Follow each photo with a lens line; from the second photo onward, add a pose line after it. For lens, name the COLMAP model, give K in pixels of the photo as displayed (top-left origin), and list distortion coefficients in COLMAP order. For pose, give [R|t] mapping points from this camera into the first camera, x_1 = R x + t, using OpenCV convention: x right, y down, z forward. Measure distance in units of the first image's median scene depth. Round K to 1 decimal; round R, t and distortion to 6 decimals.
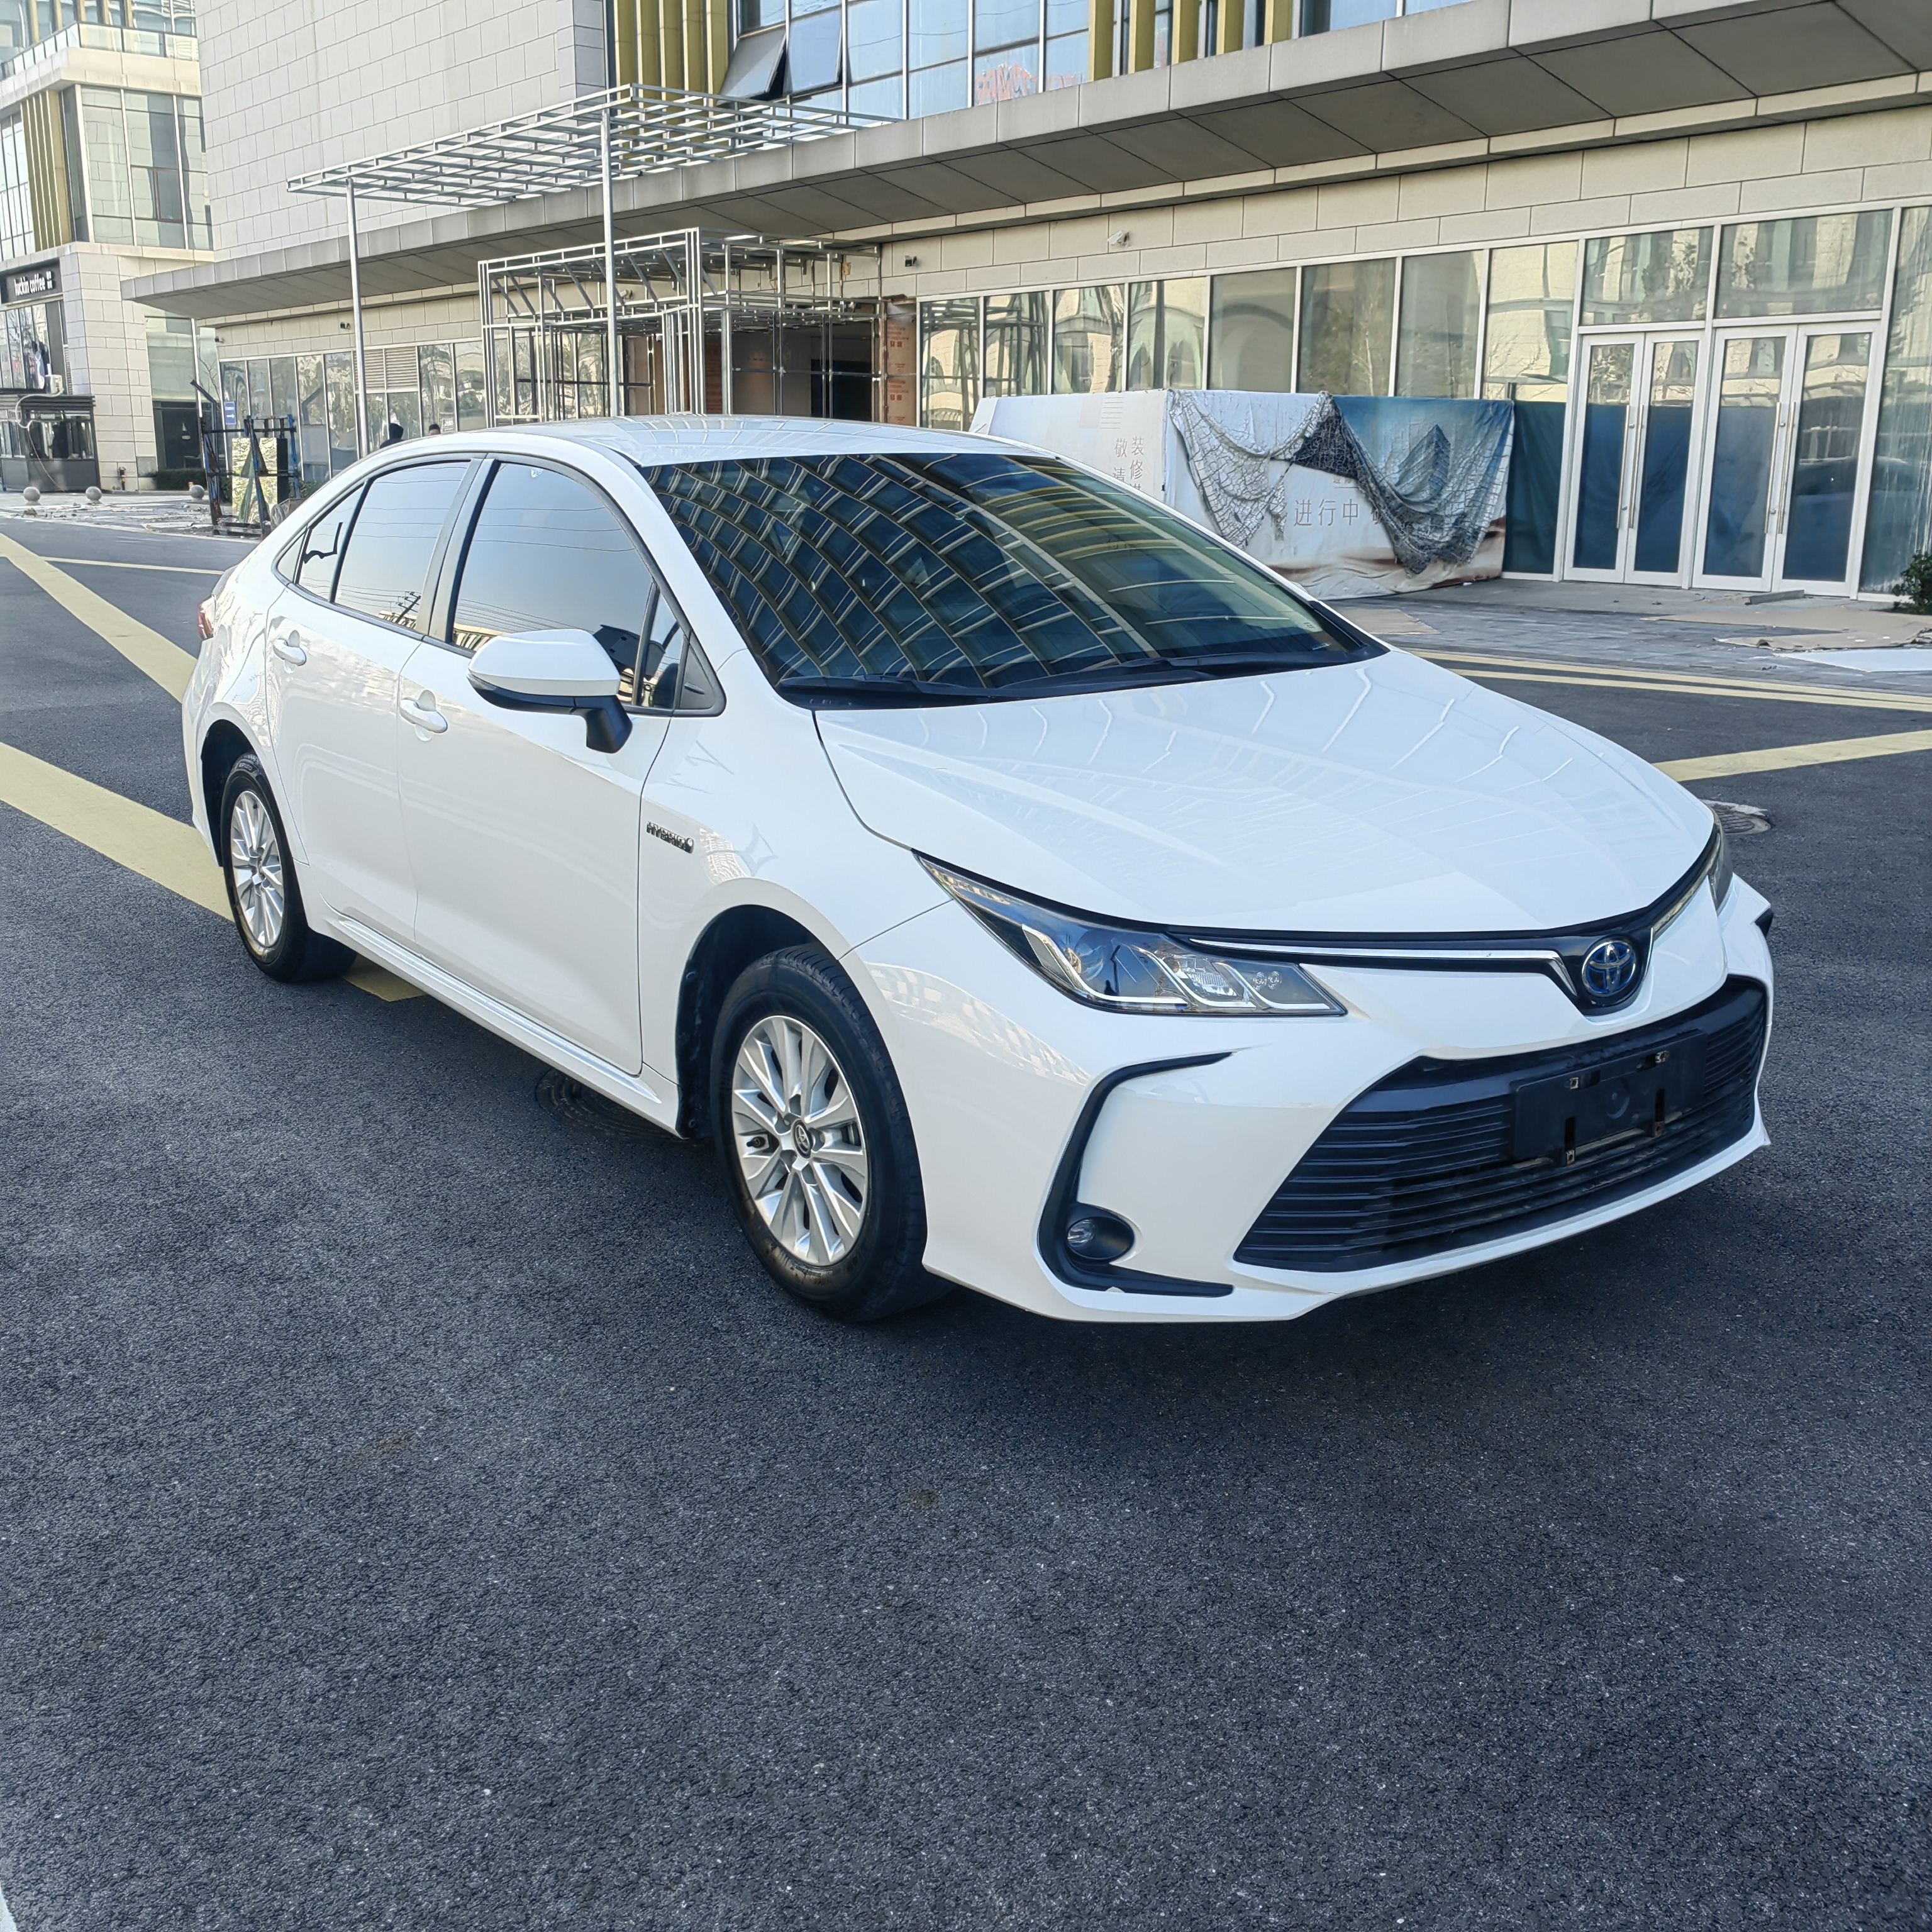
lens RADIAL K [[2033.2, 0, 971.0], [0, 2033.2, 964.6], [0, 0, 1]] dist [0.038570, -0.027023]
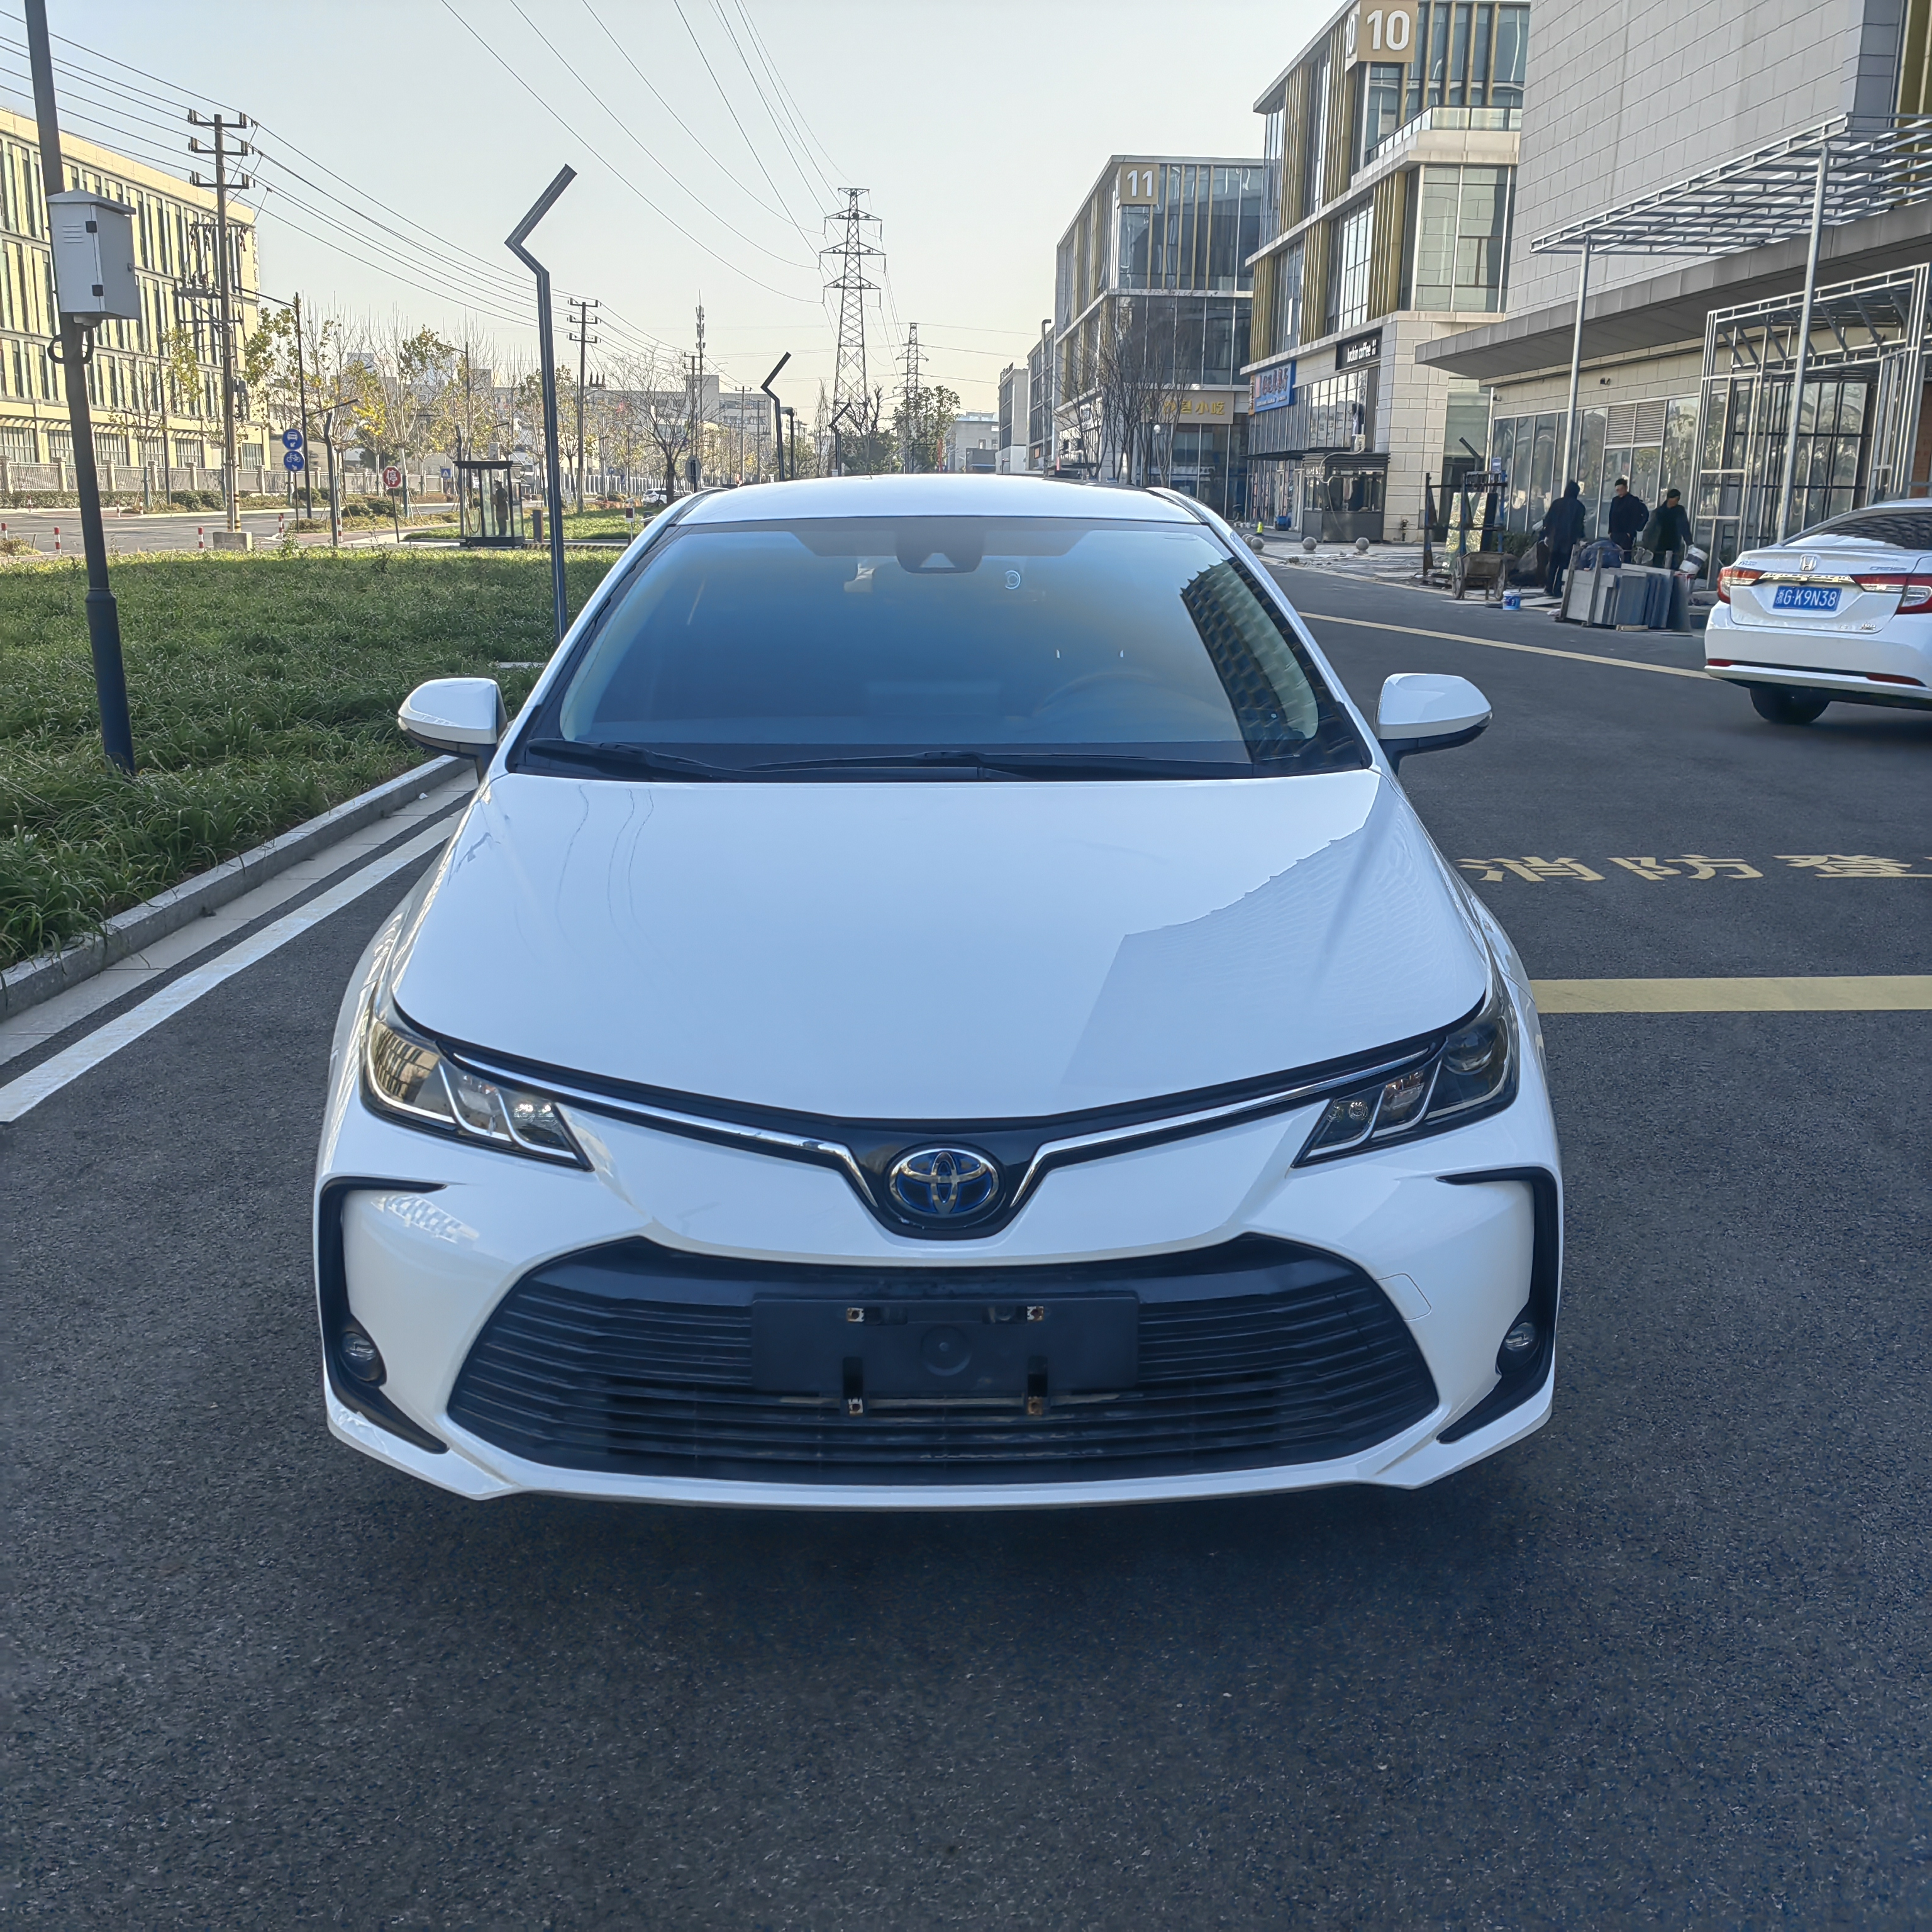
lens RADIAL K [[2033.2, 0, 971.0], [0, 2033.2, 964.6], [0, 0, 1]] dist [0.038570, -0.027023]
pose [[0.813737, 0.140279, -0.564051, 0.064093], [-0.154323, 0.987752, 0.023018, -0.008624], [0.560371, 0.068316, 0.825419, 0.030318]]
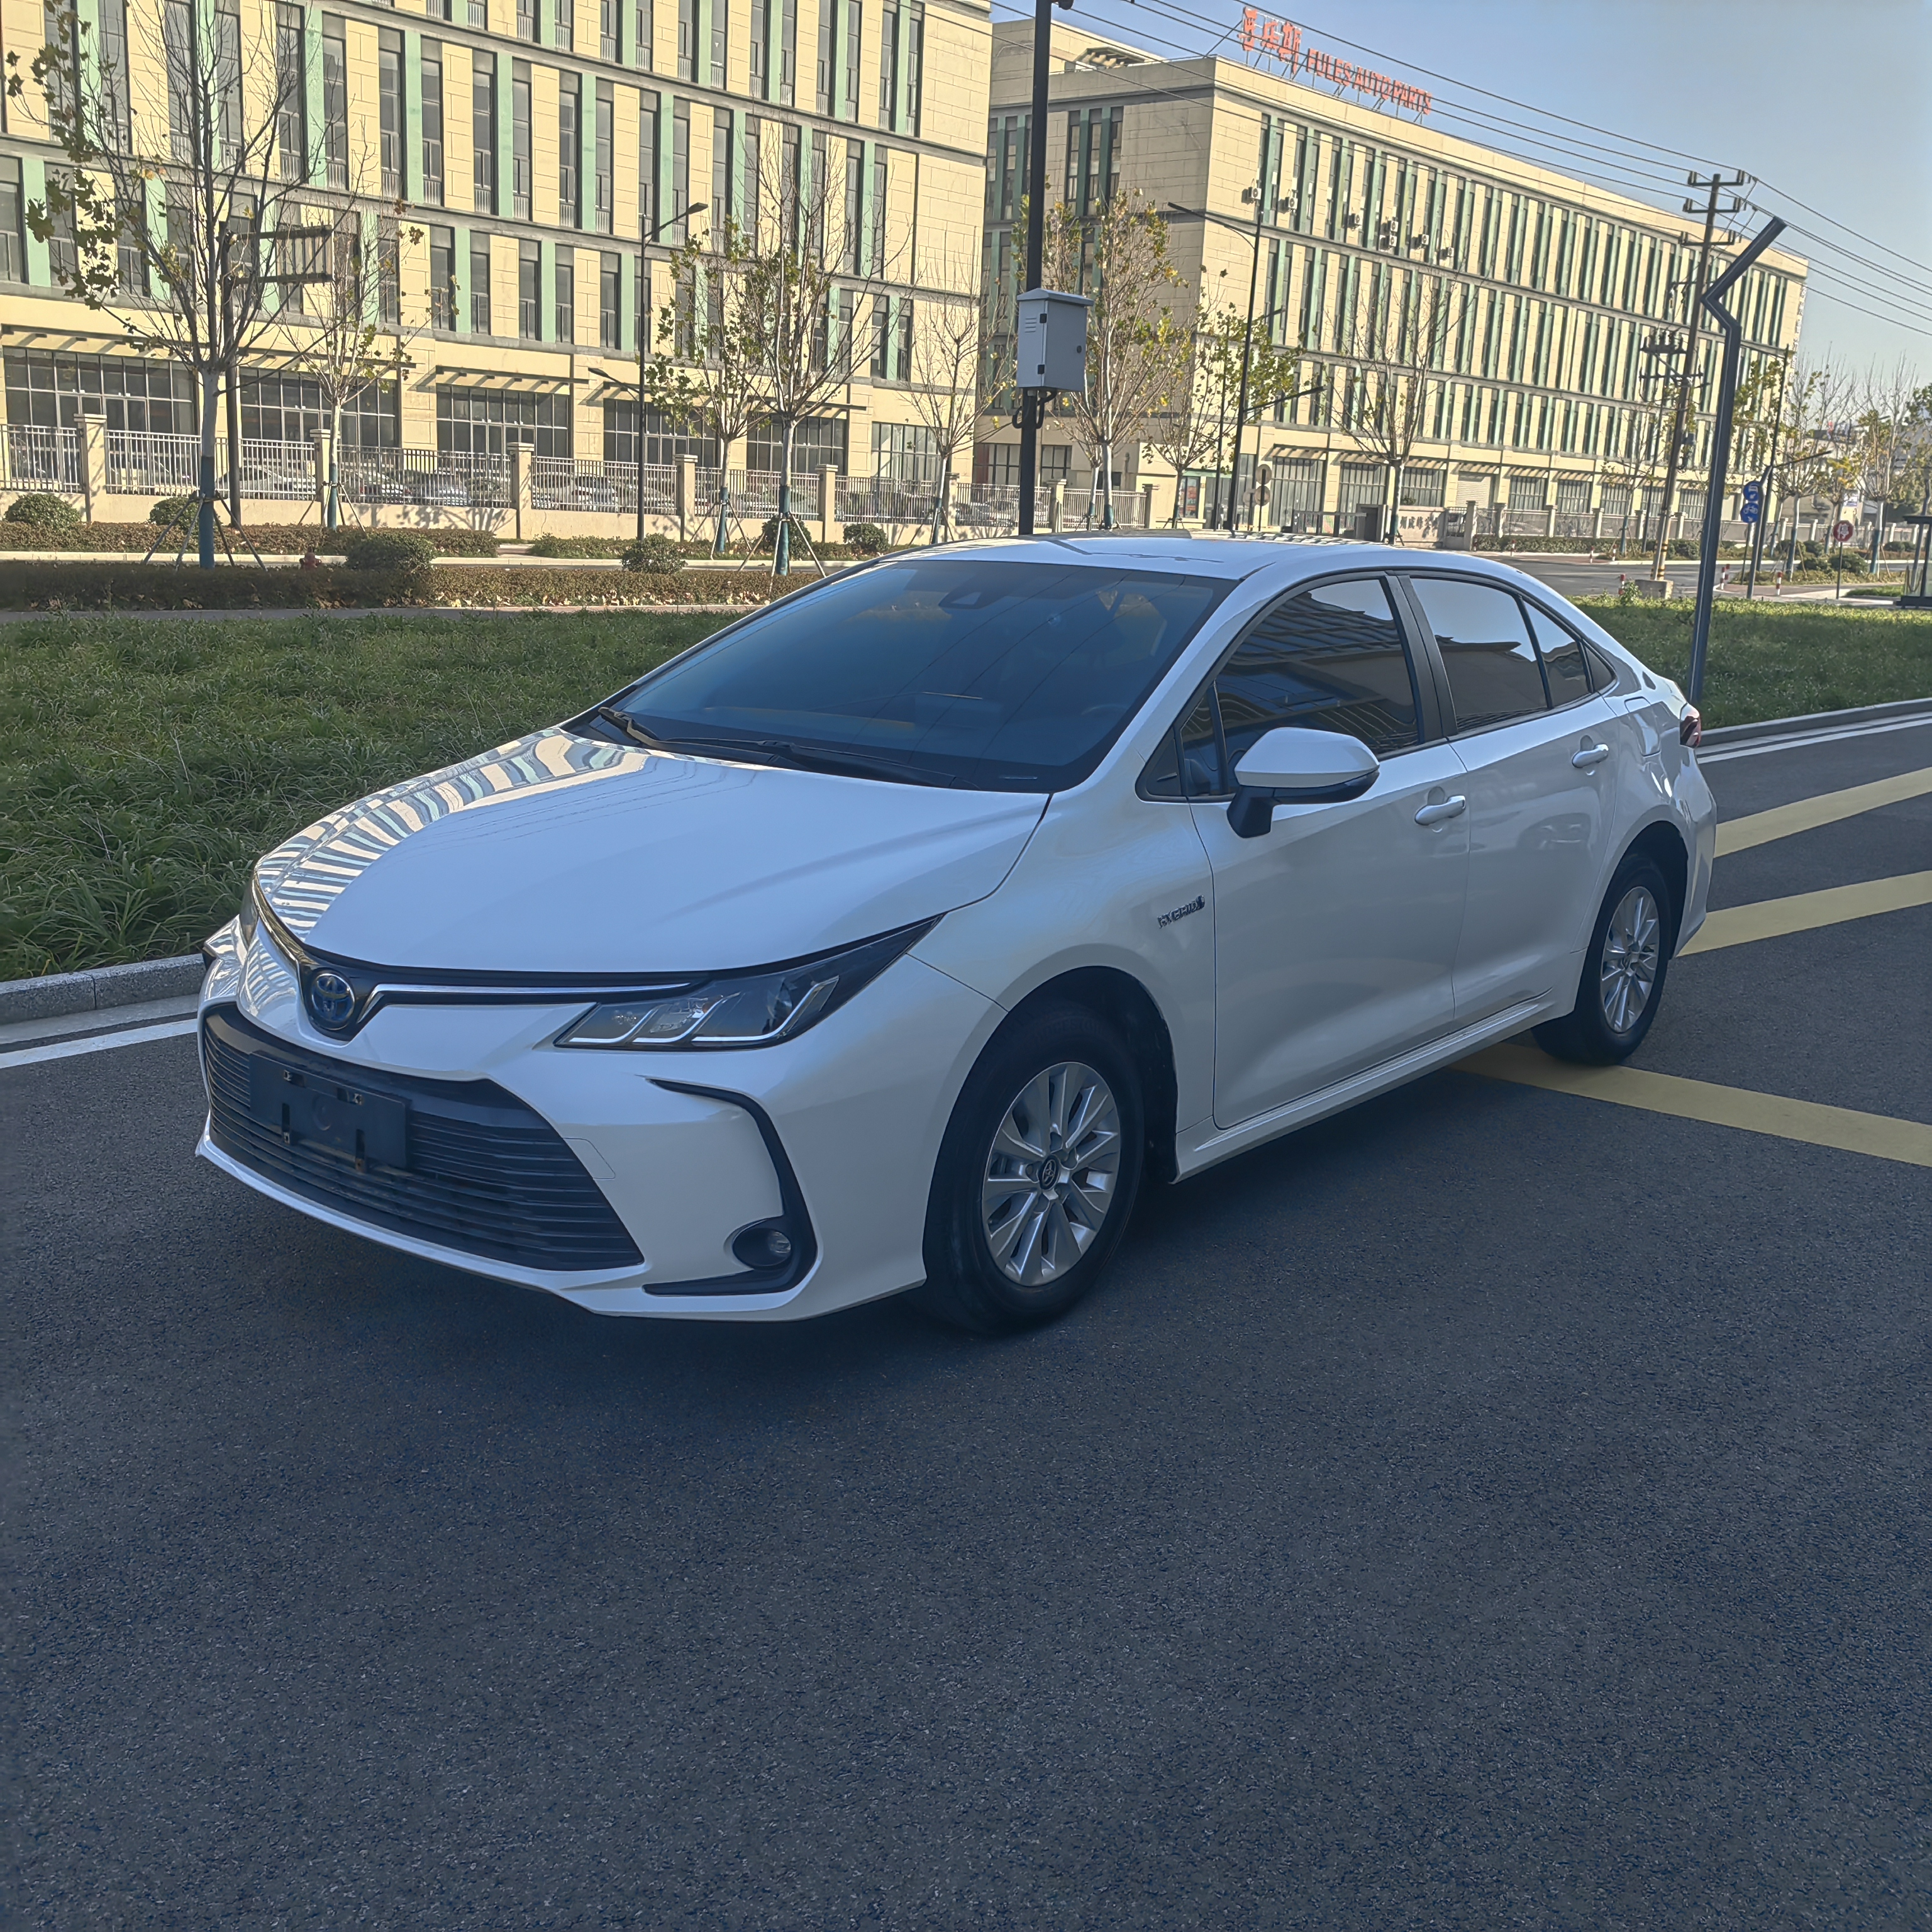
lens RADIAL K [[2033.2, 0, 971.0], [0, 2033.2, 964.6], [0, 0, 1]] dist [0.038570, -0.027023]
pose [[0.252025, 0.226292, -0.940891, 0.126125], [-0.280937, 0.947511, 0.152633, -0.024902], [0.926044, 0.225864, 0.302370, 0.083676]]
